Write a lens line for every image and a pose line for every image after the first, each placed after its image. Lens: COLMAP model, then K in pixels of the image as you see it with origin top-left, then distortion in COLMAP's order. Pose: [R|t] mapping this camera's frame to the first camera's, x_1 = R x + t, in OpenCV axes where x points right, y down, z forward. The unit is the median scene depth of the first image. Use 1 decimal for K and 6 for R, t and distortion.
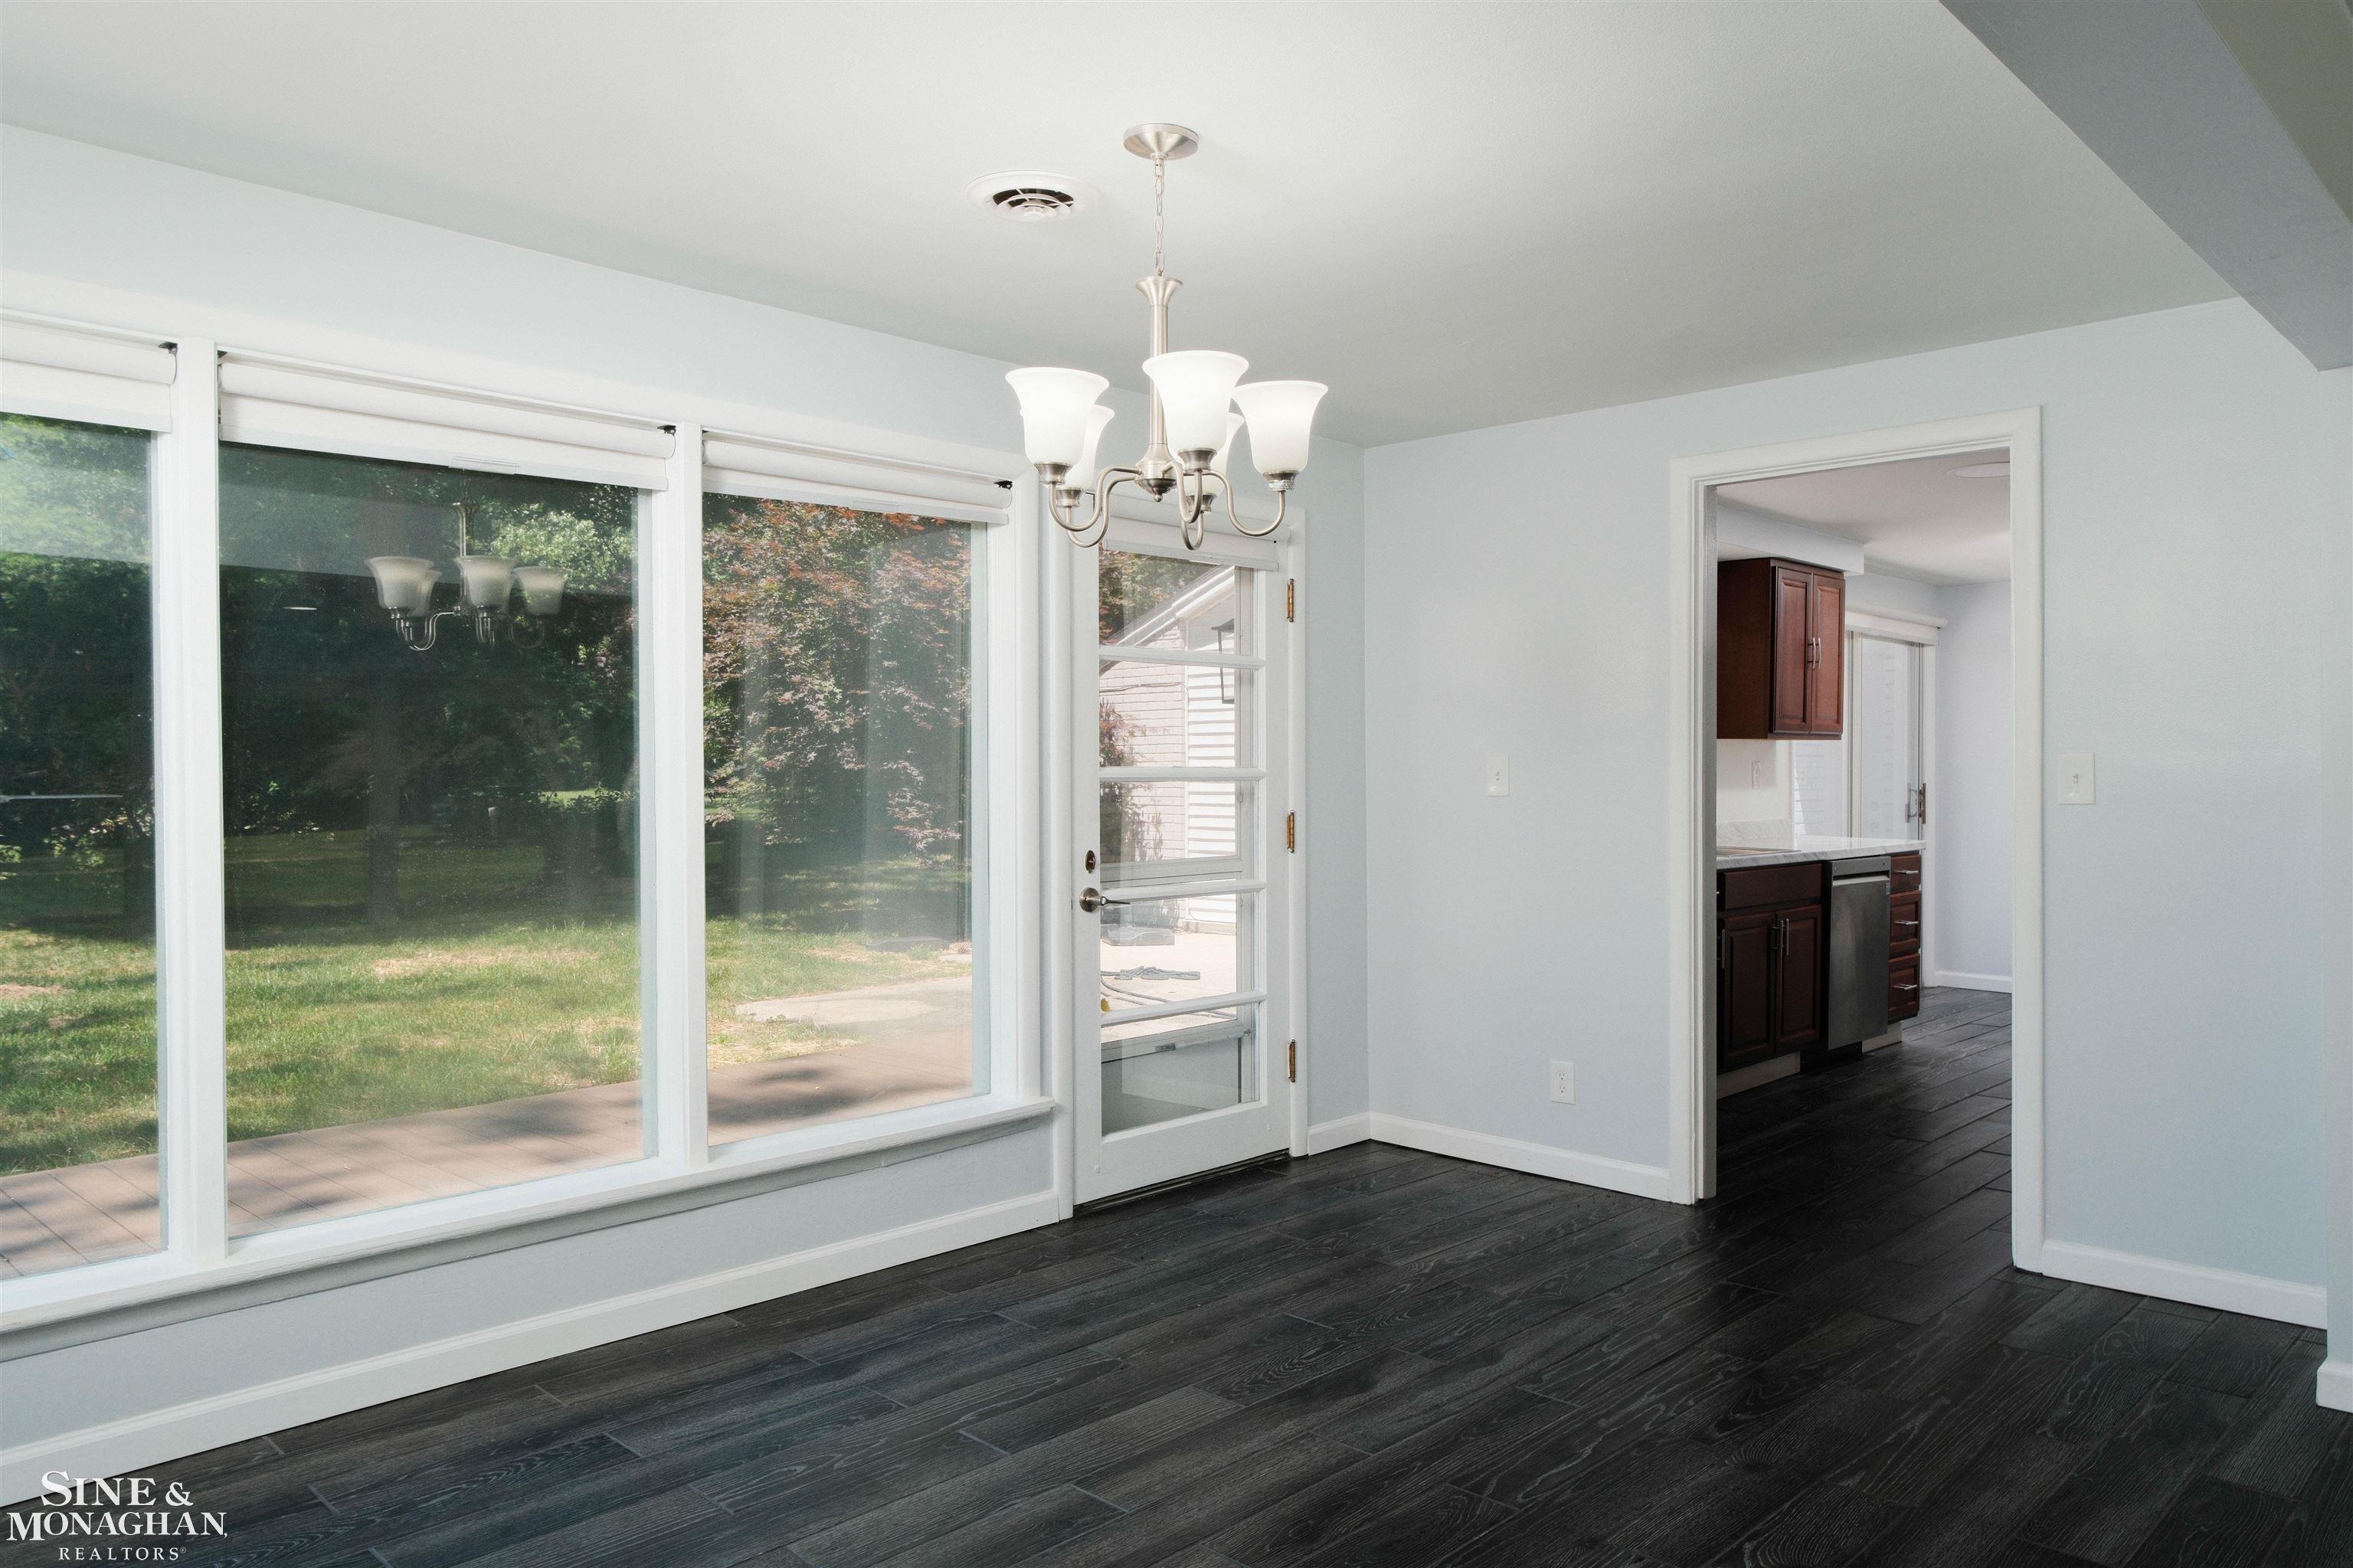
lens RADIAL K [[1586.1, 0, 1183.7], [0, 1586.1, 784.4], [0, 0, 1]] dist [0.019789, -0.006683]
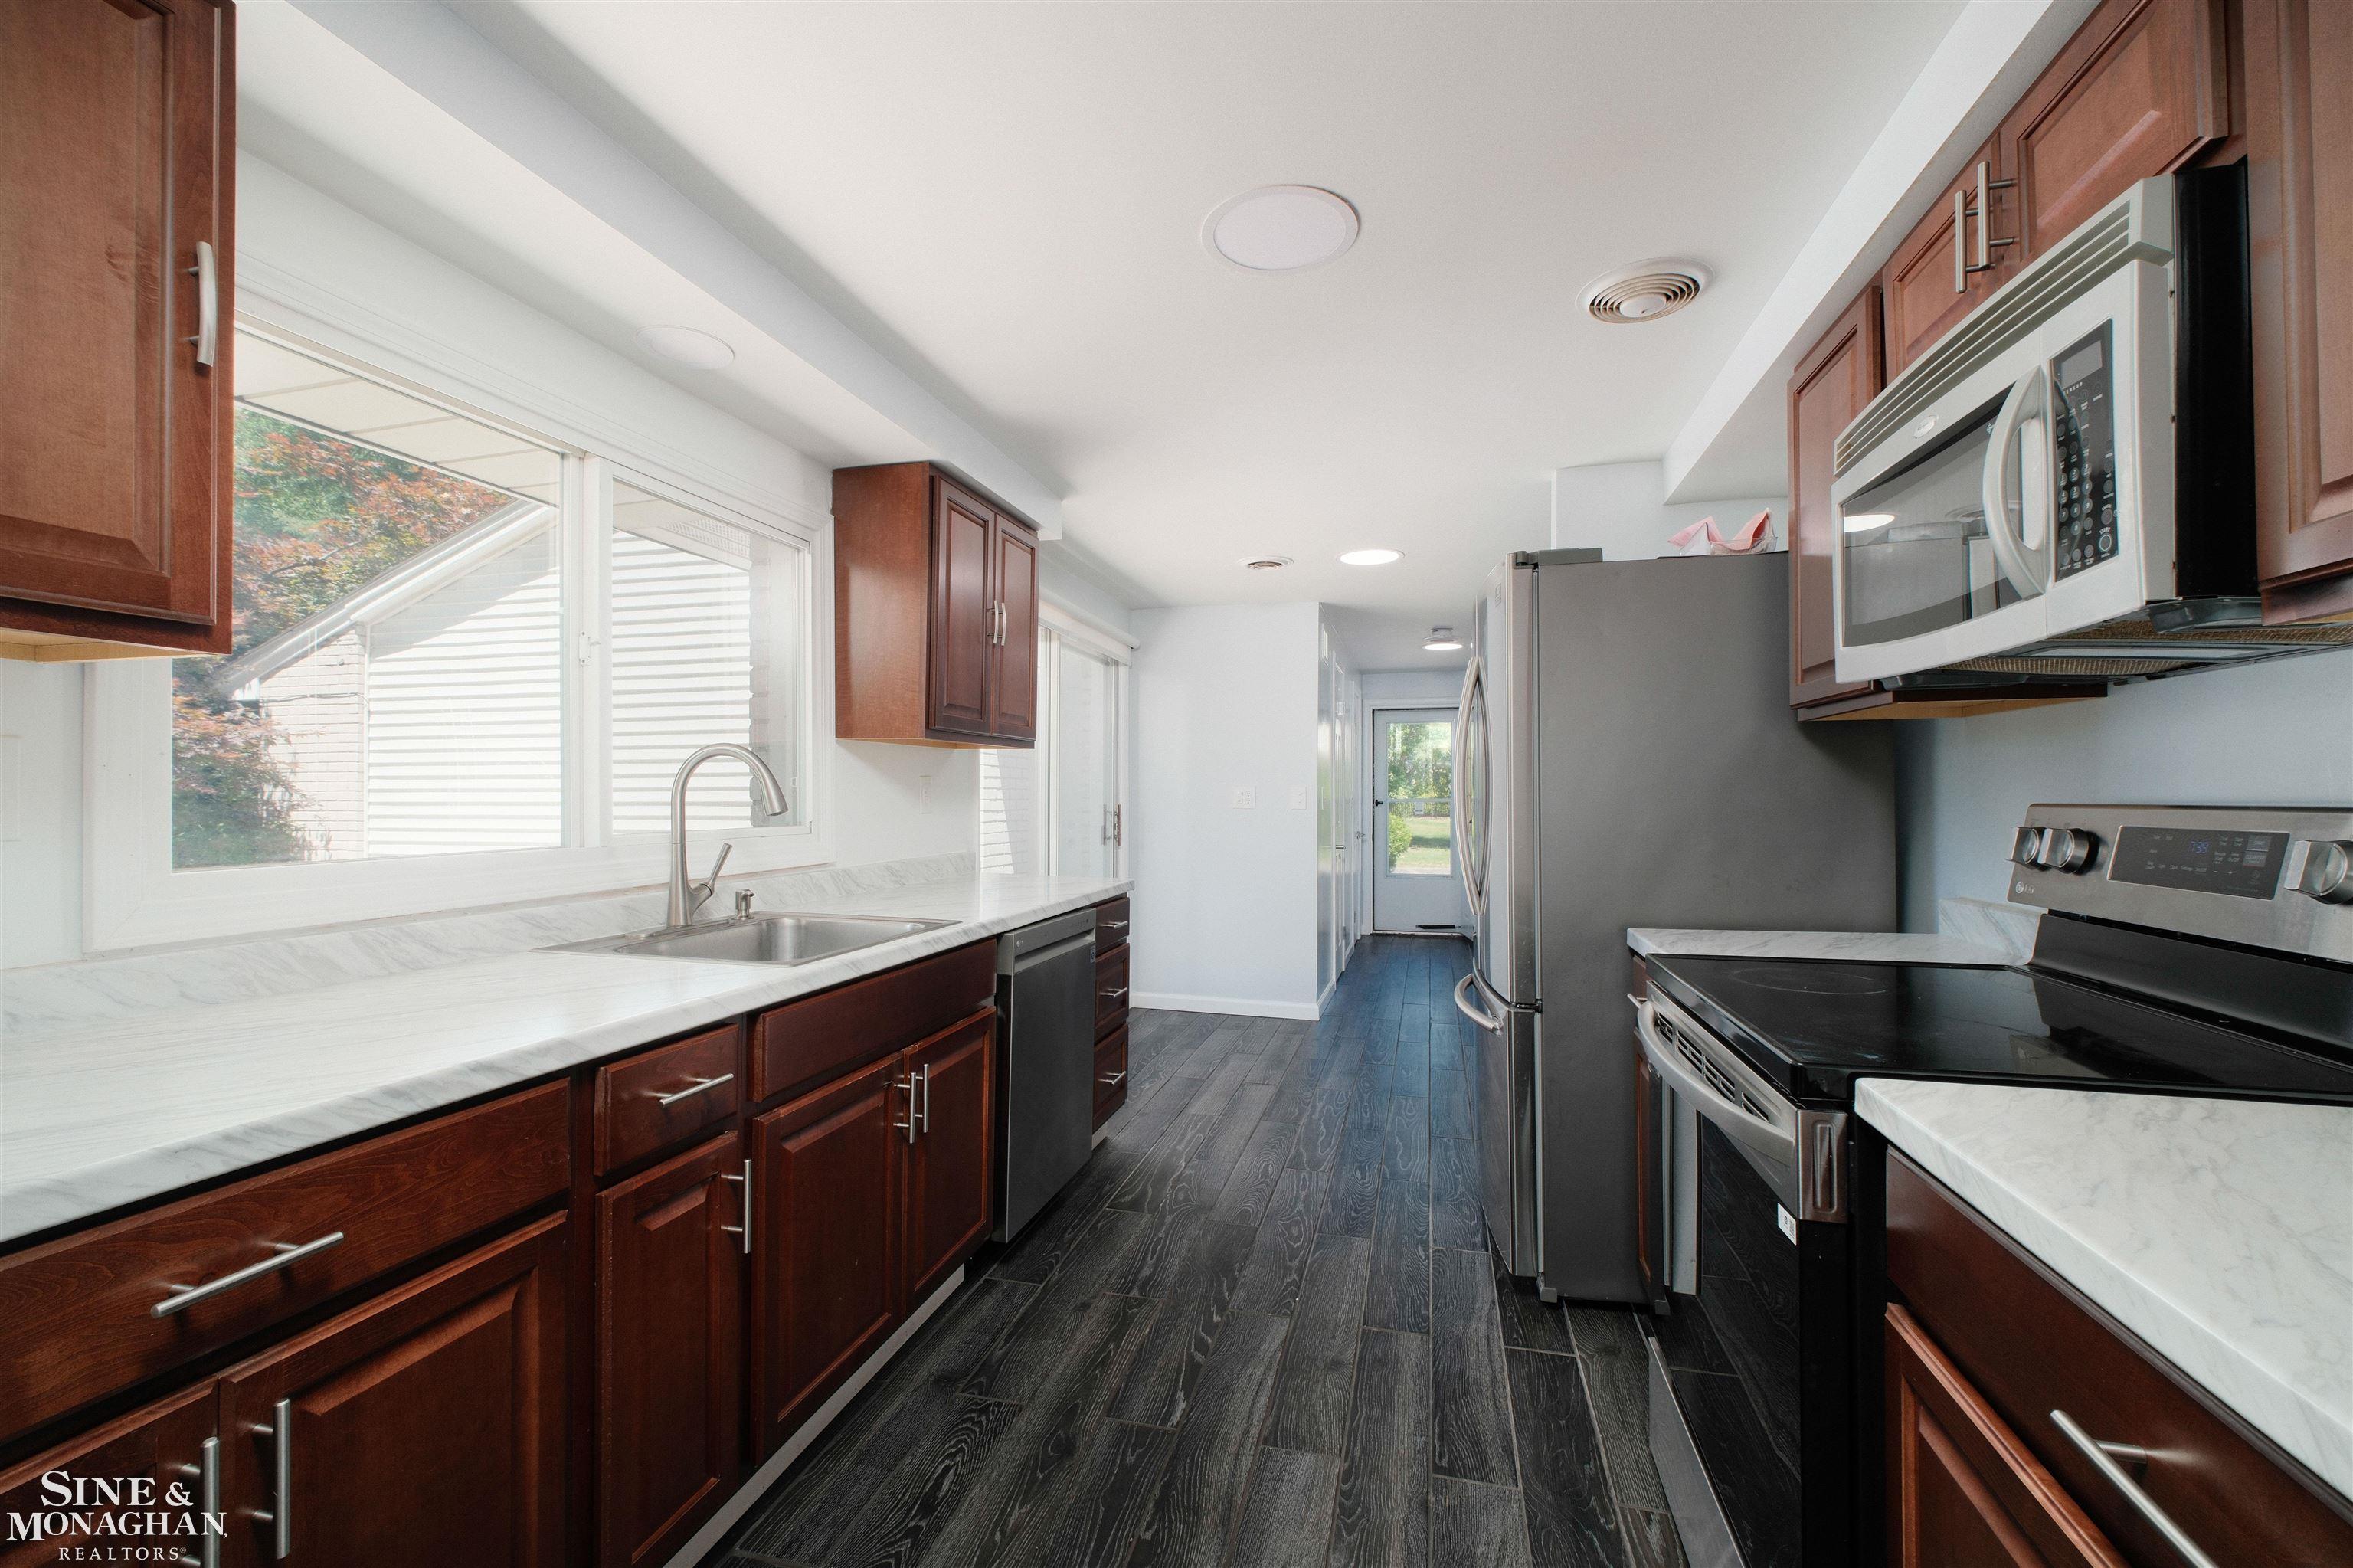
lens RADIAL K [[984.5, 0, 1177.4], [0, 984.5, 783.1], [0, 0, 1]] dist [0.000331, 0.000069]
pose [[0.870278, 0.010882, 0.492440, 0.127171], [0.001672, 0.999685, -0.025046, 0.001021], [-0.492558, 0.022620, 0.869986, 0.292006]]
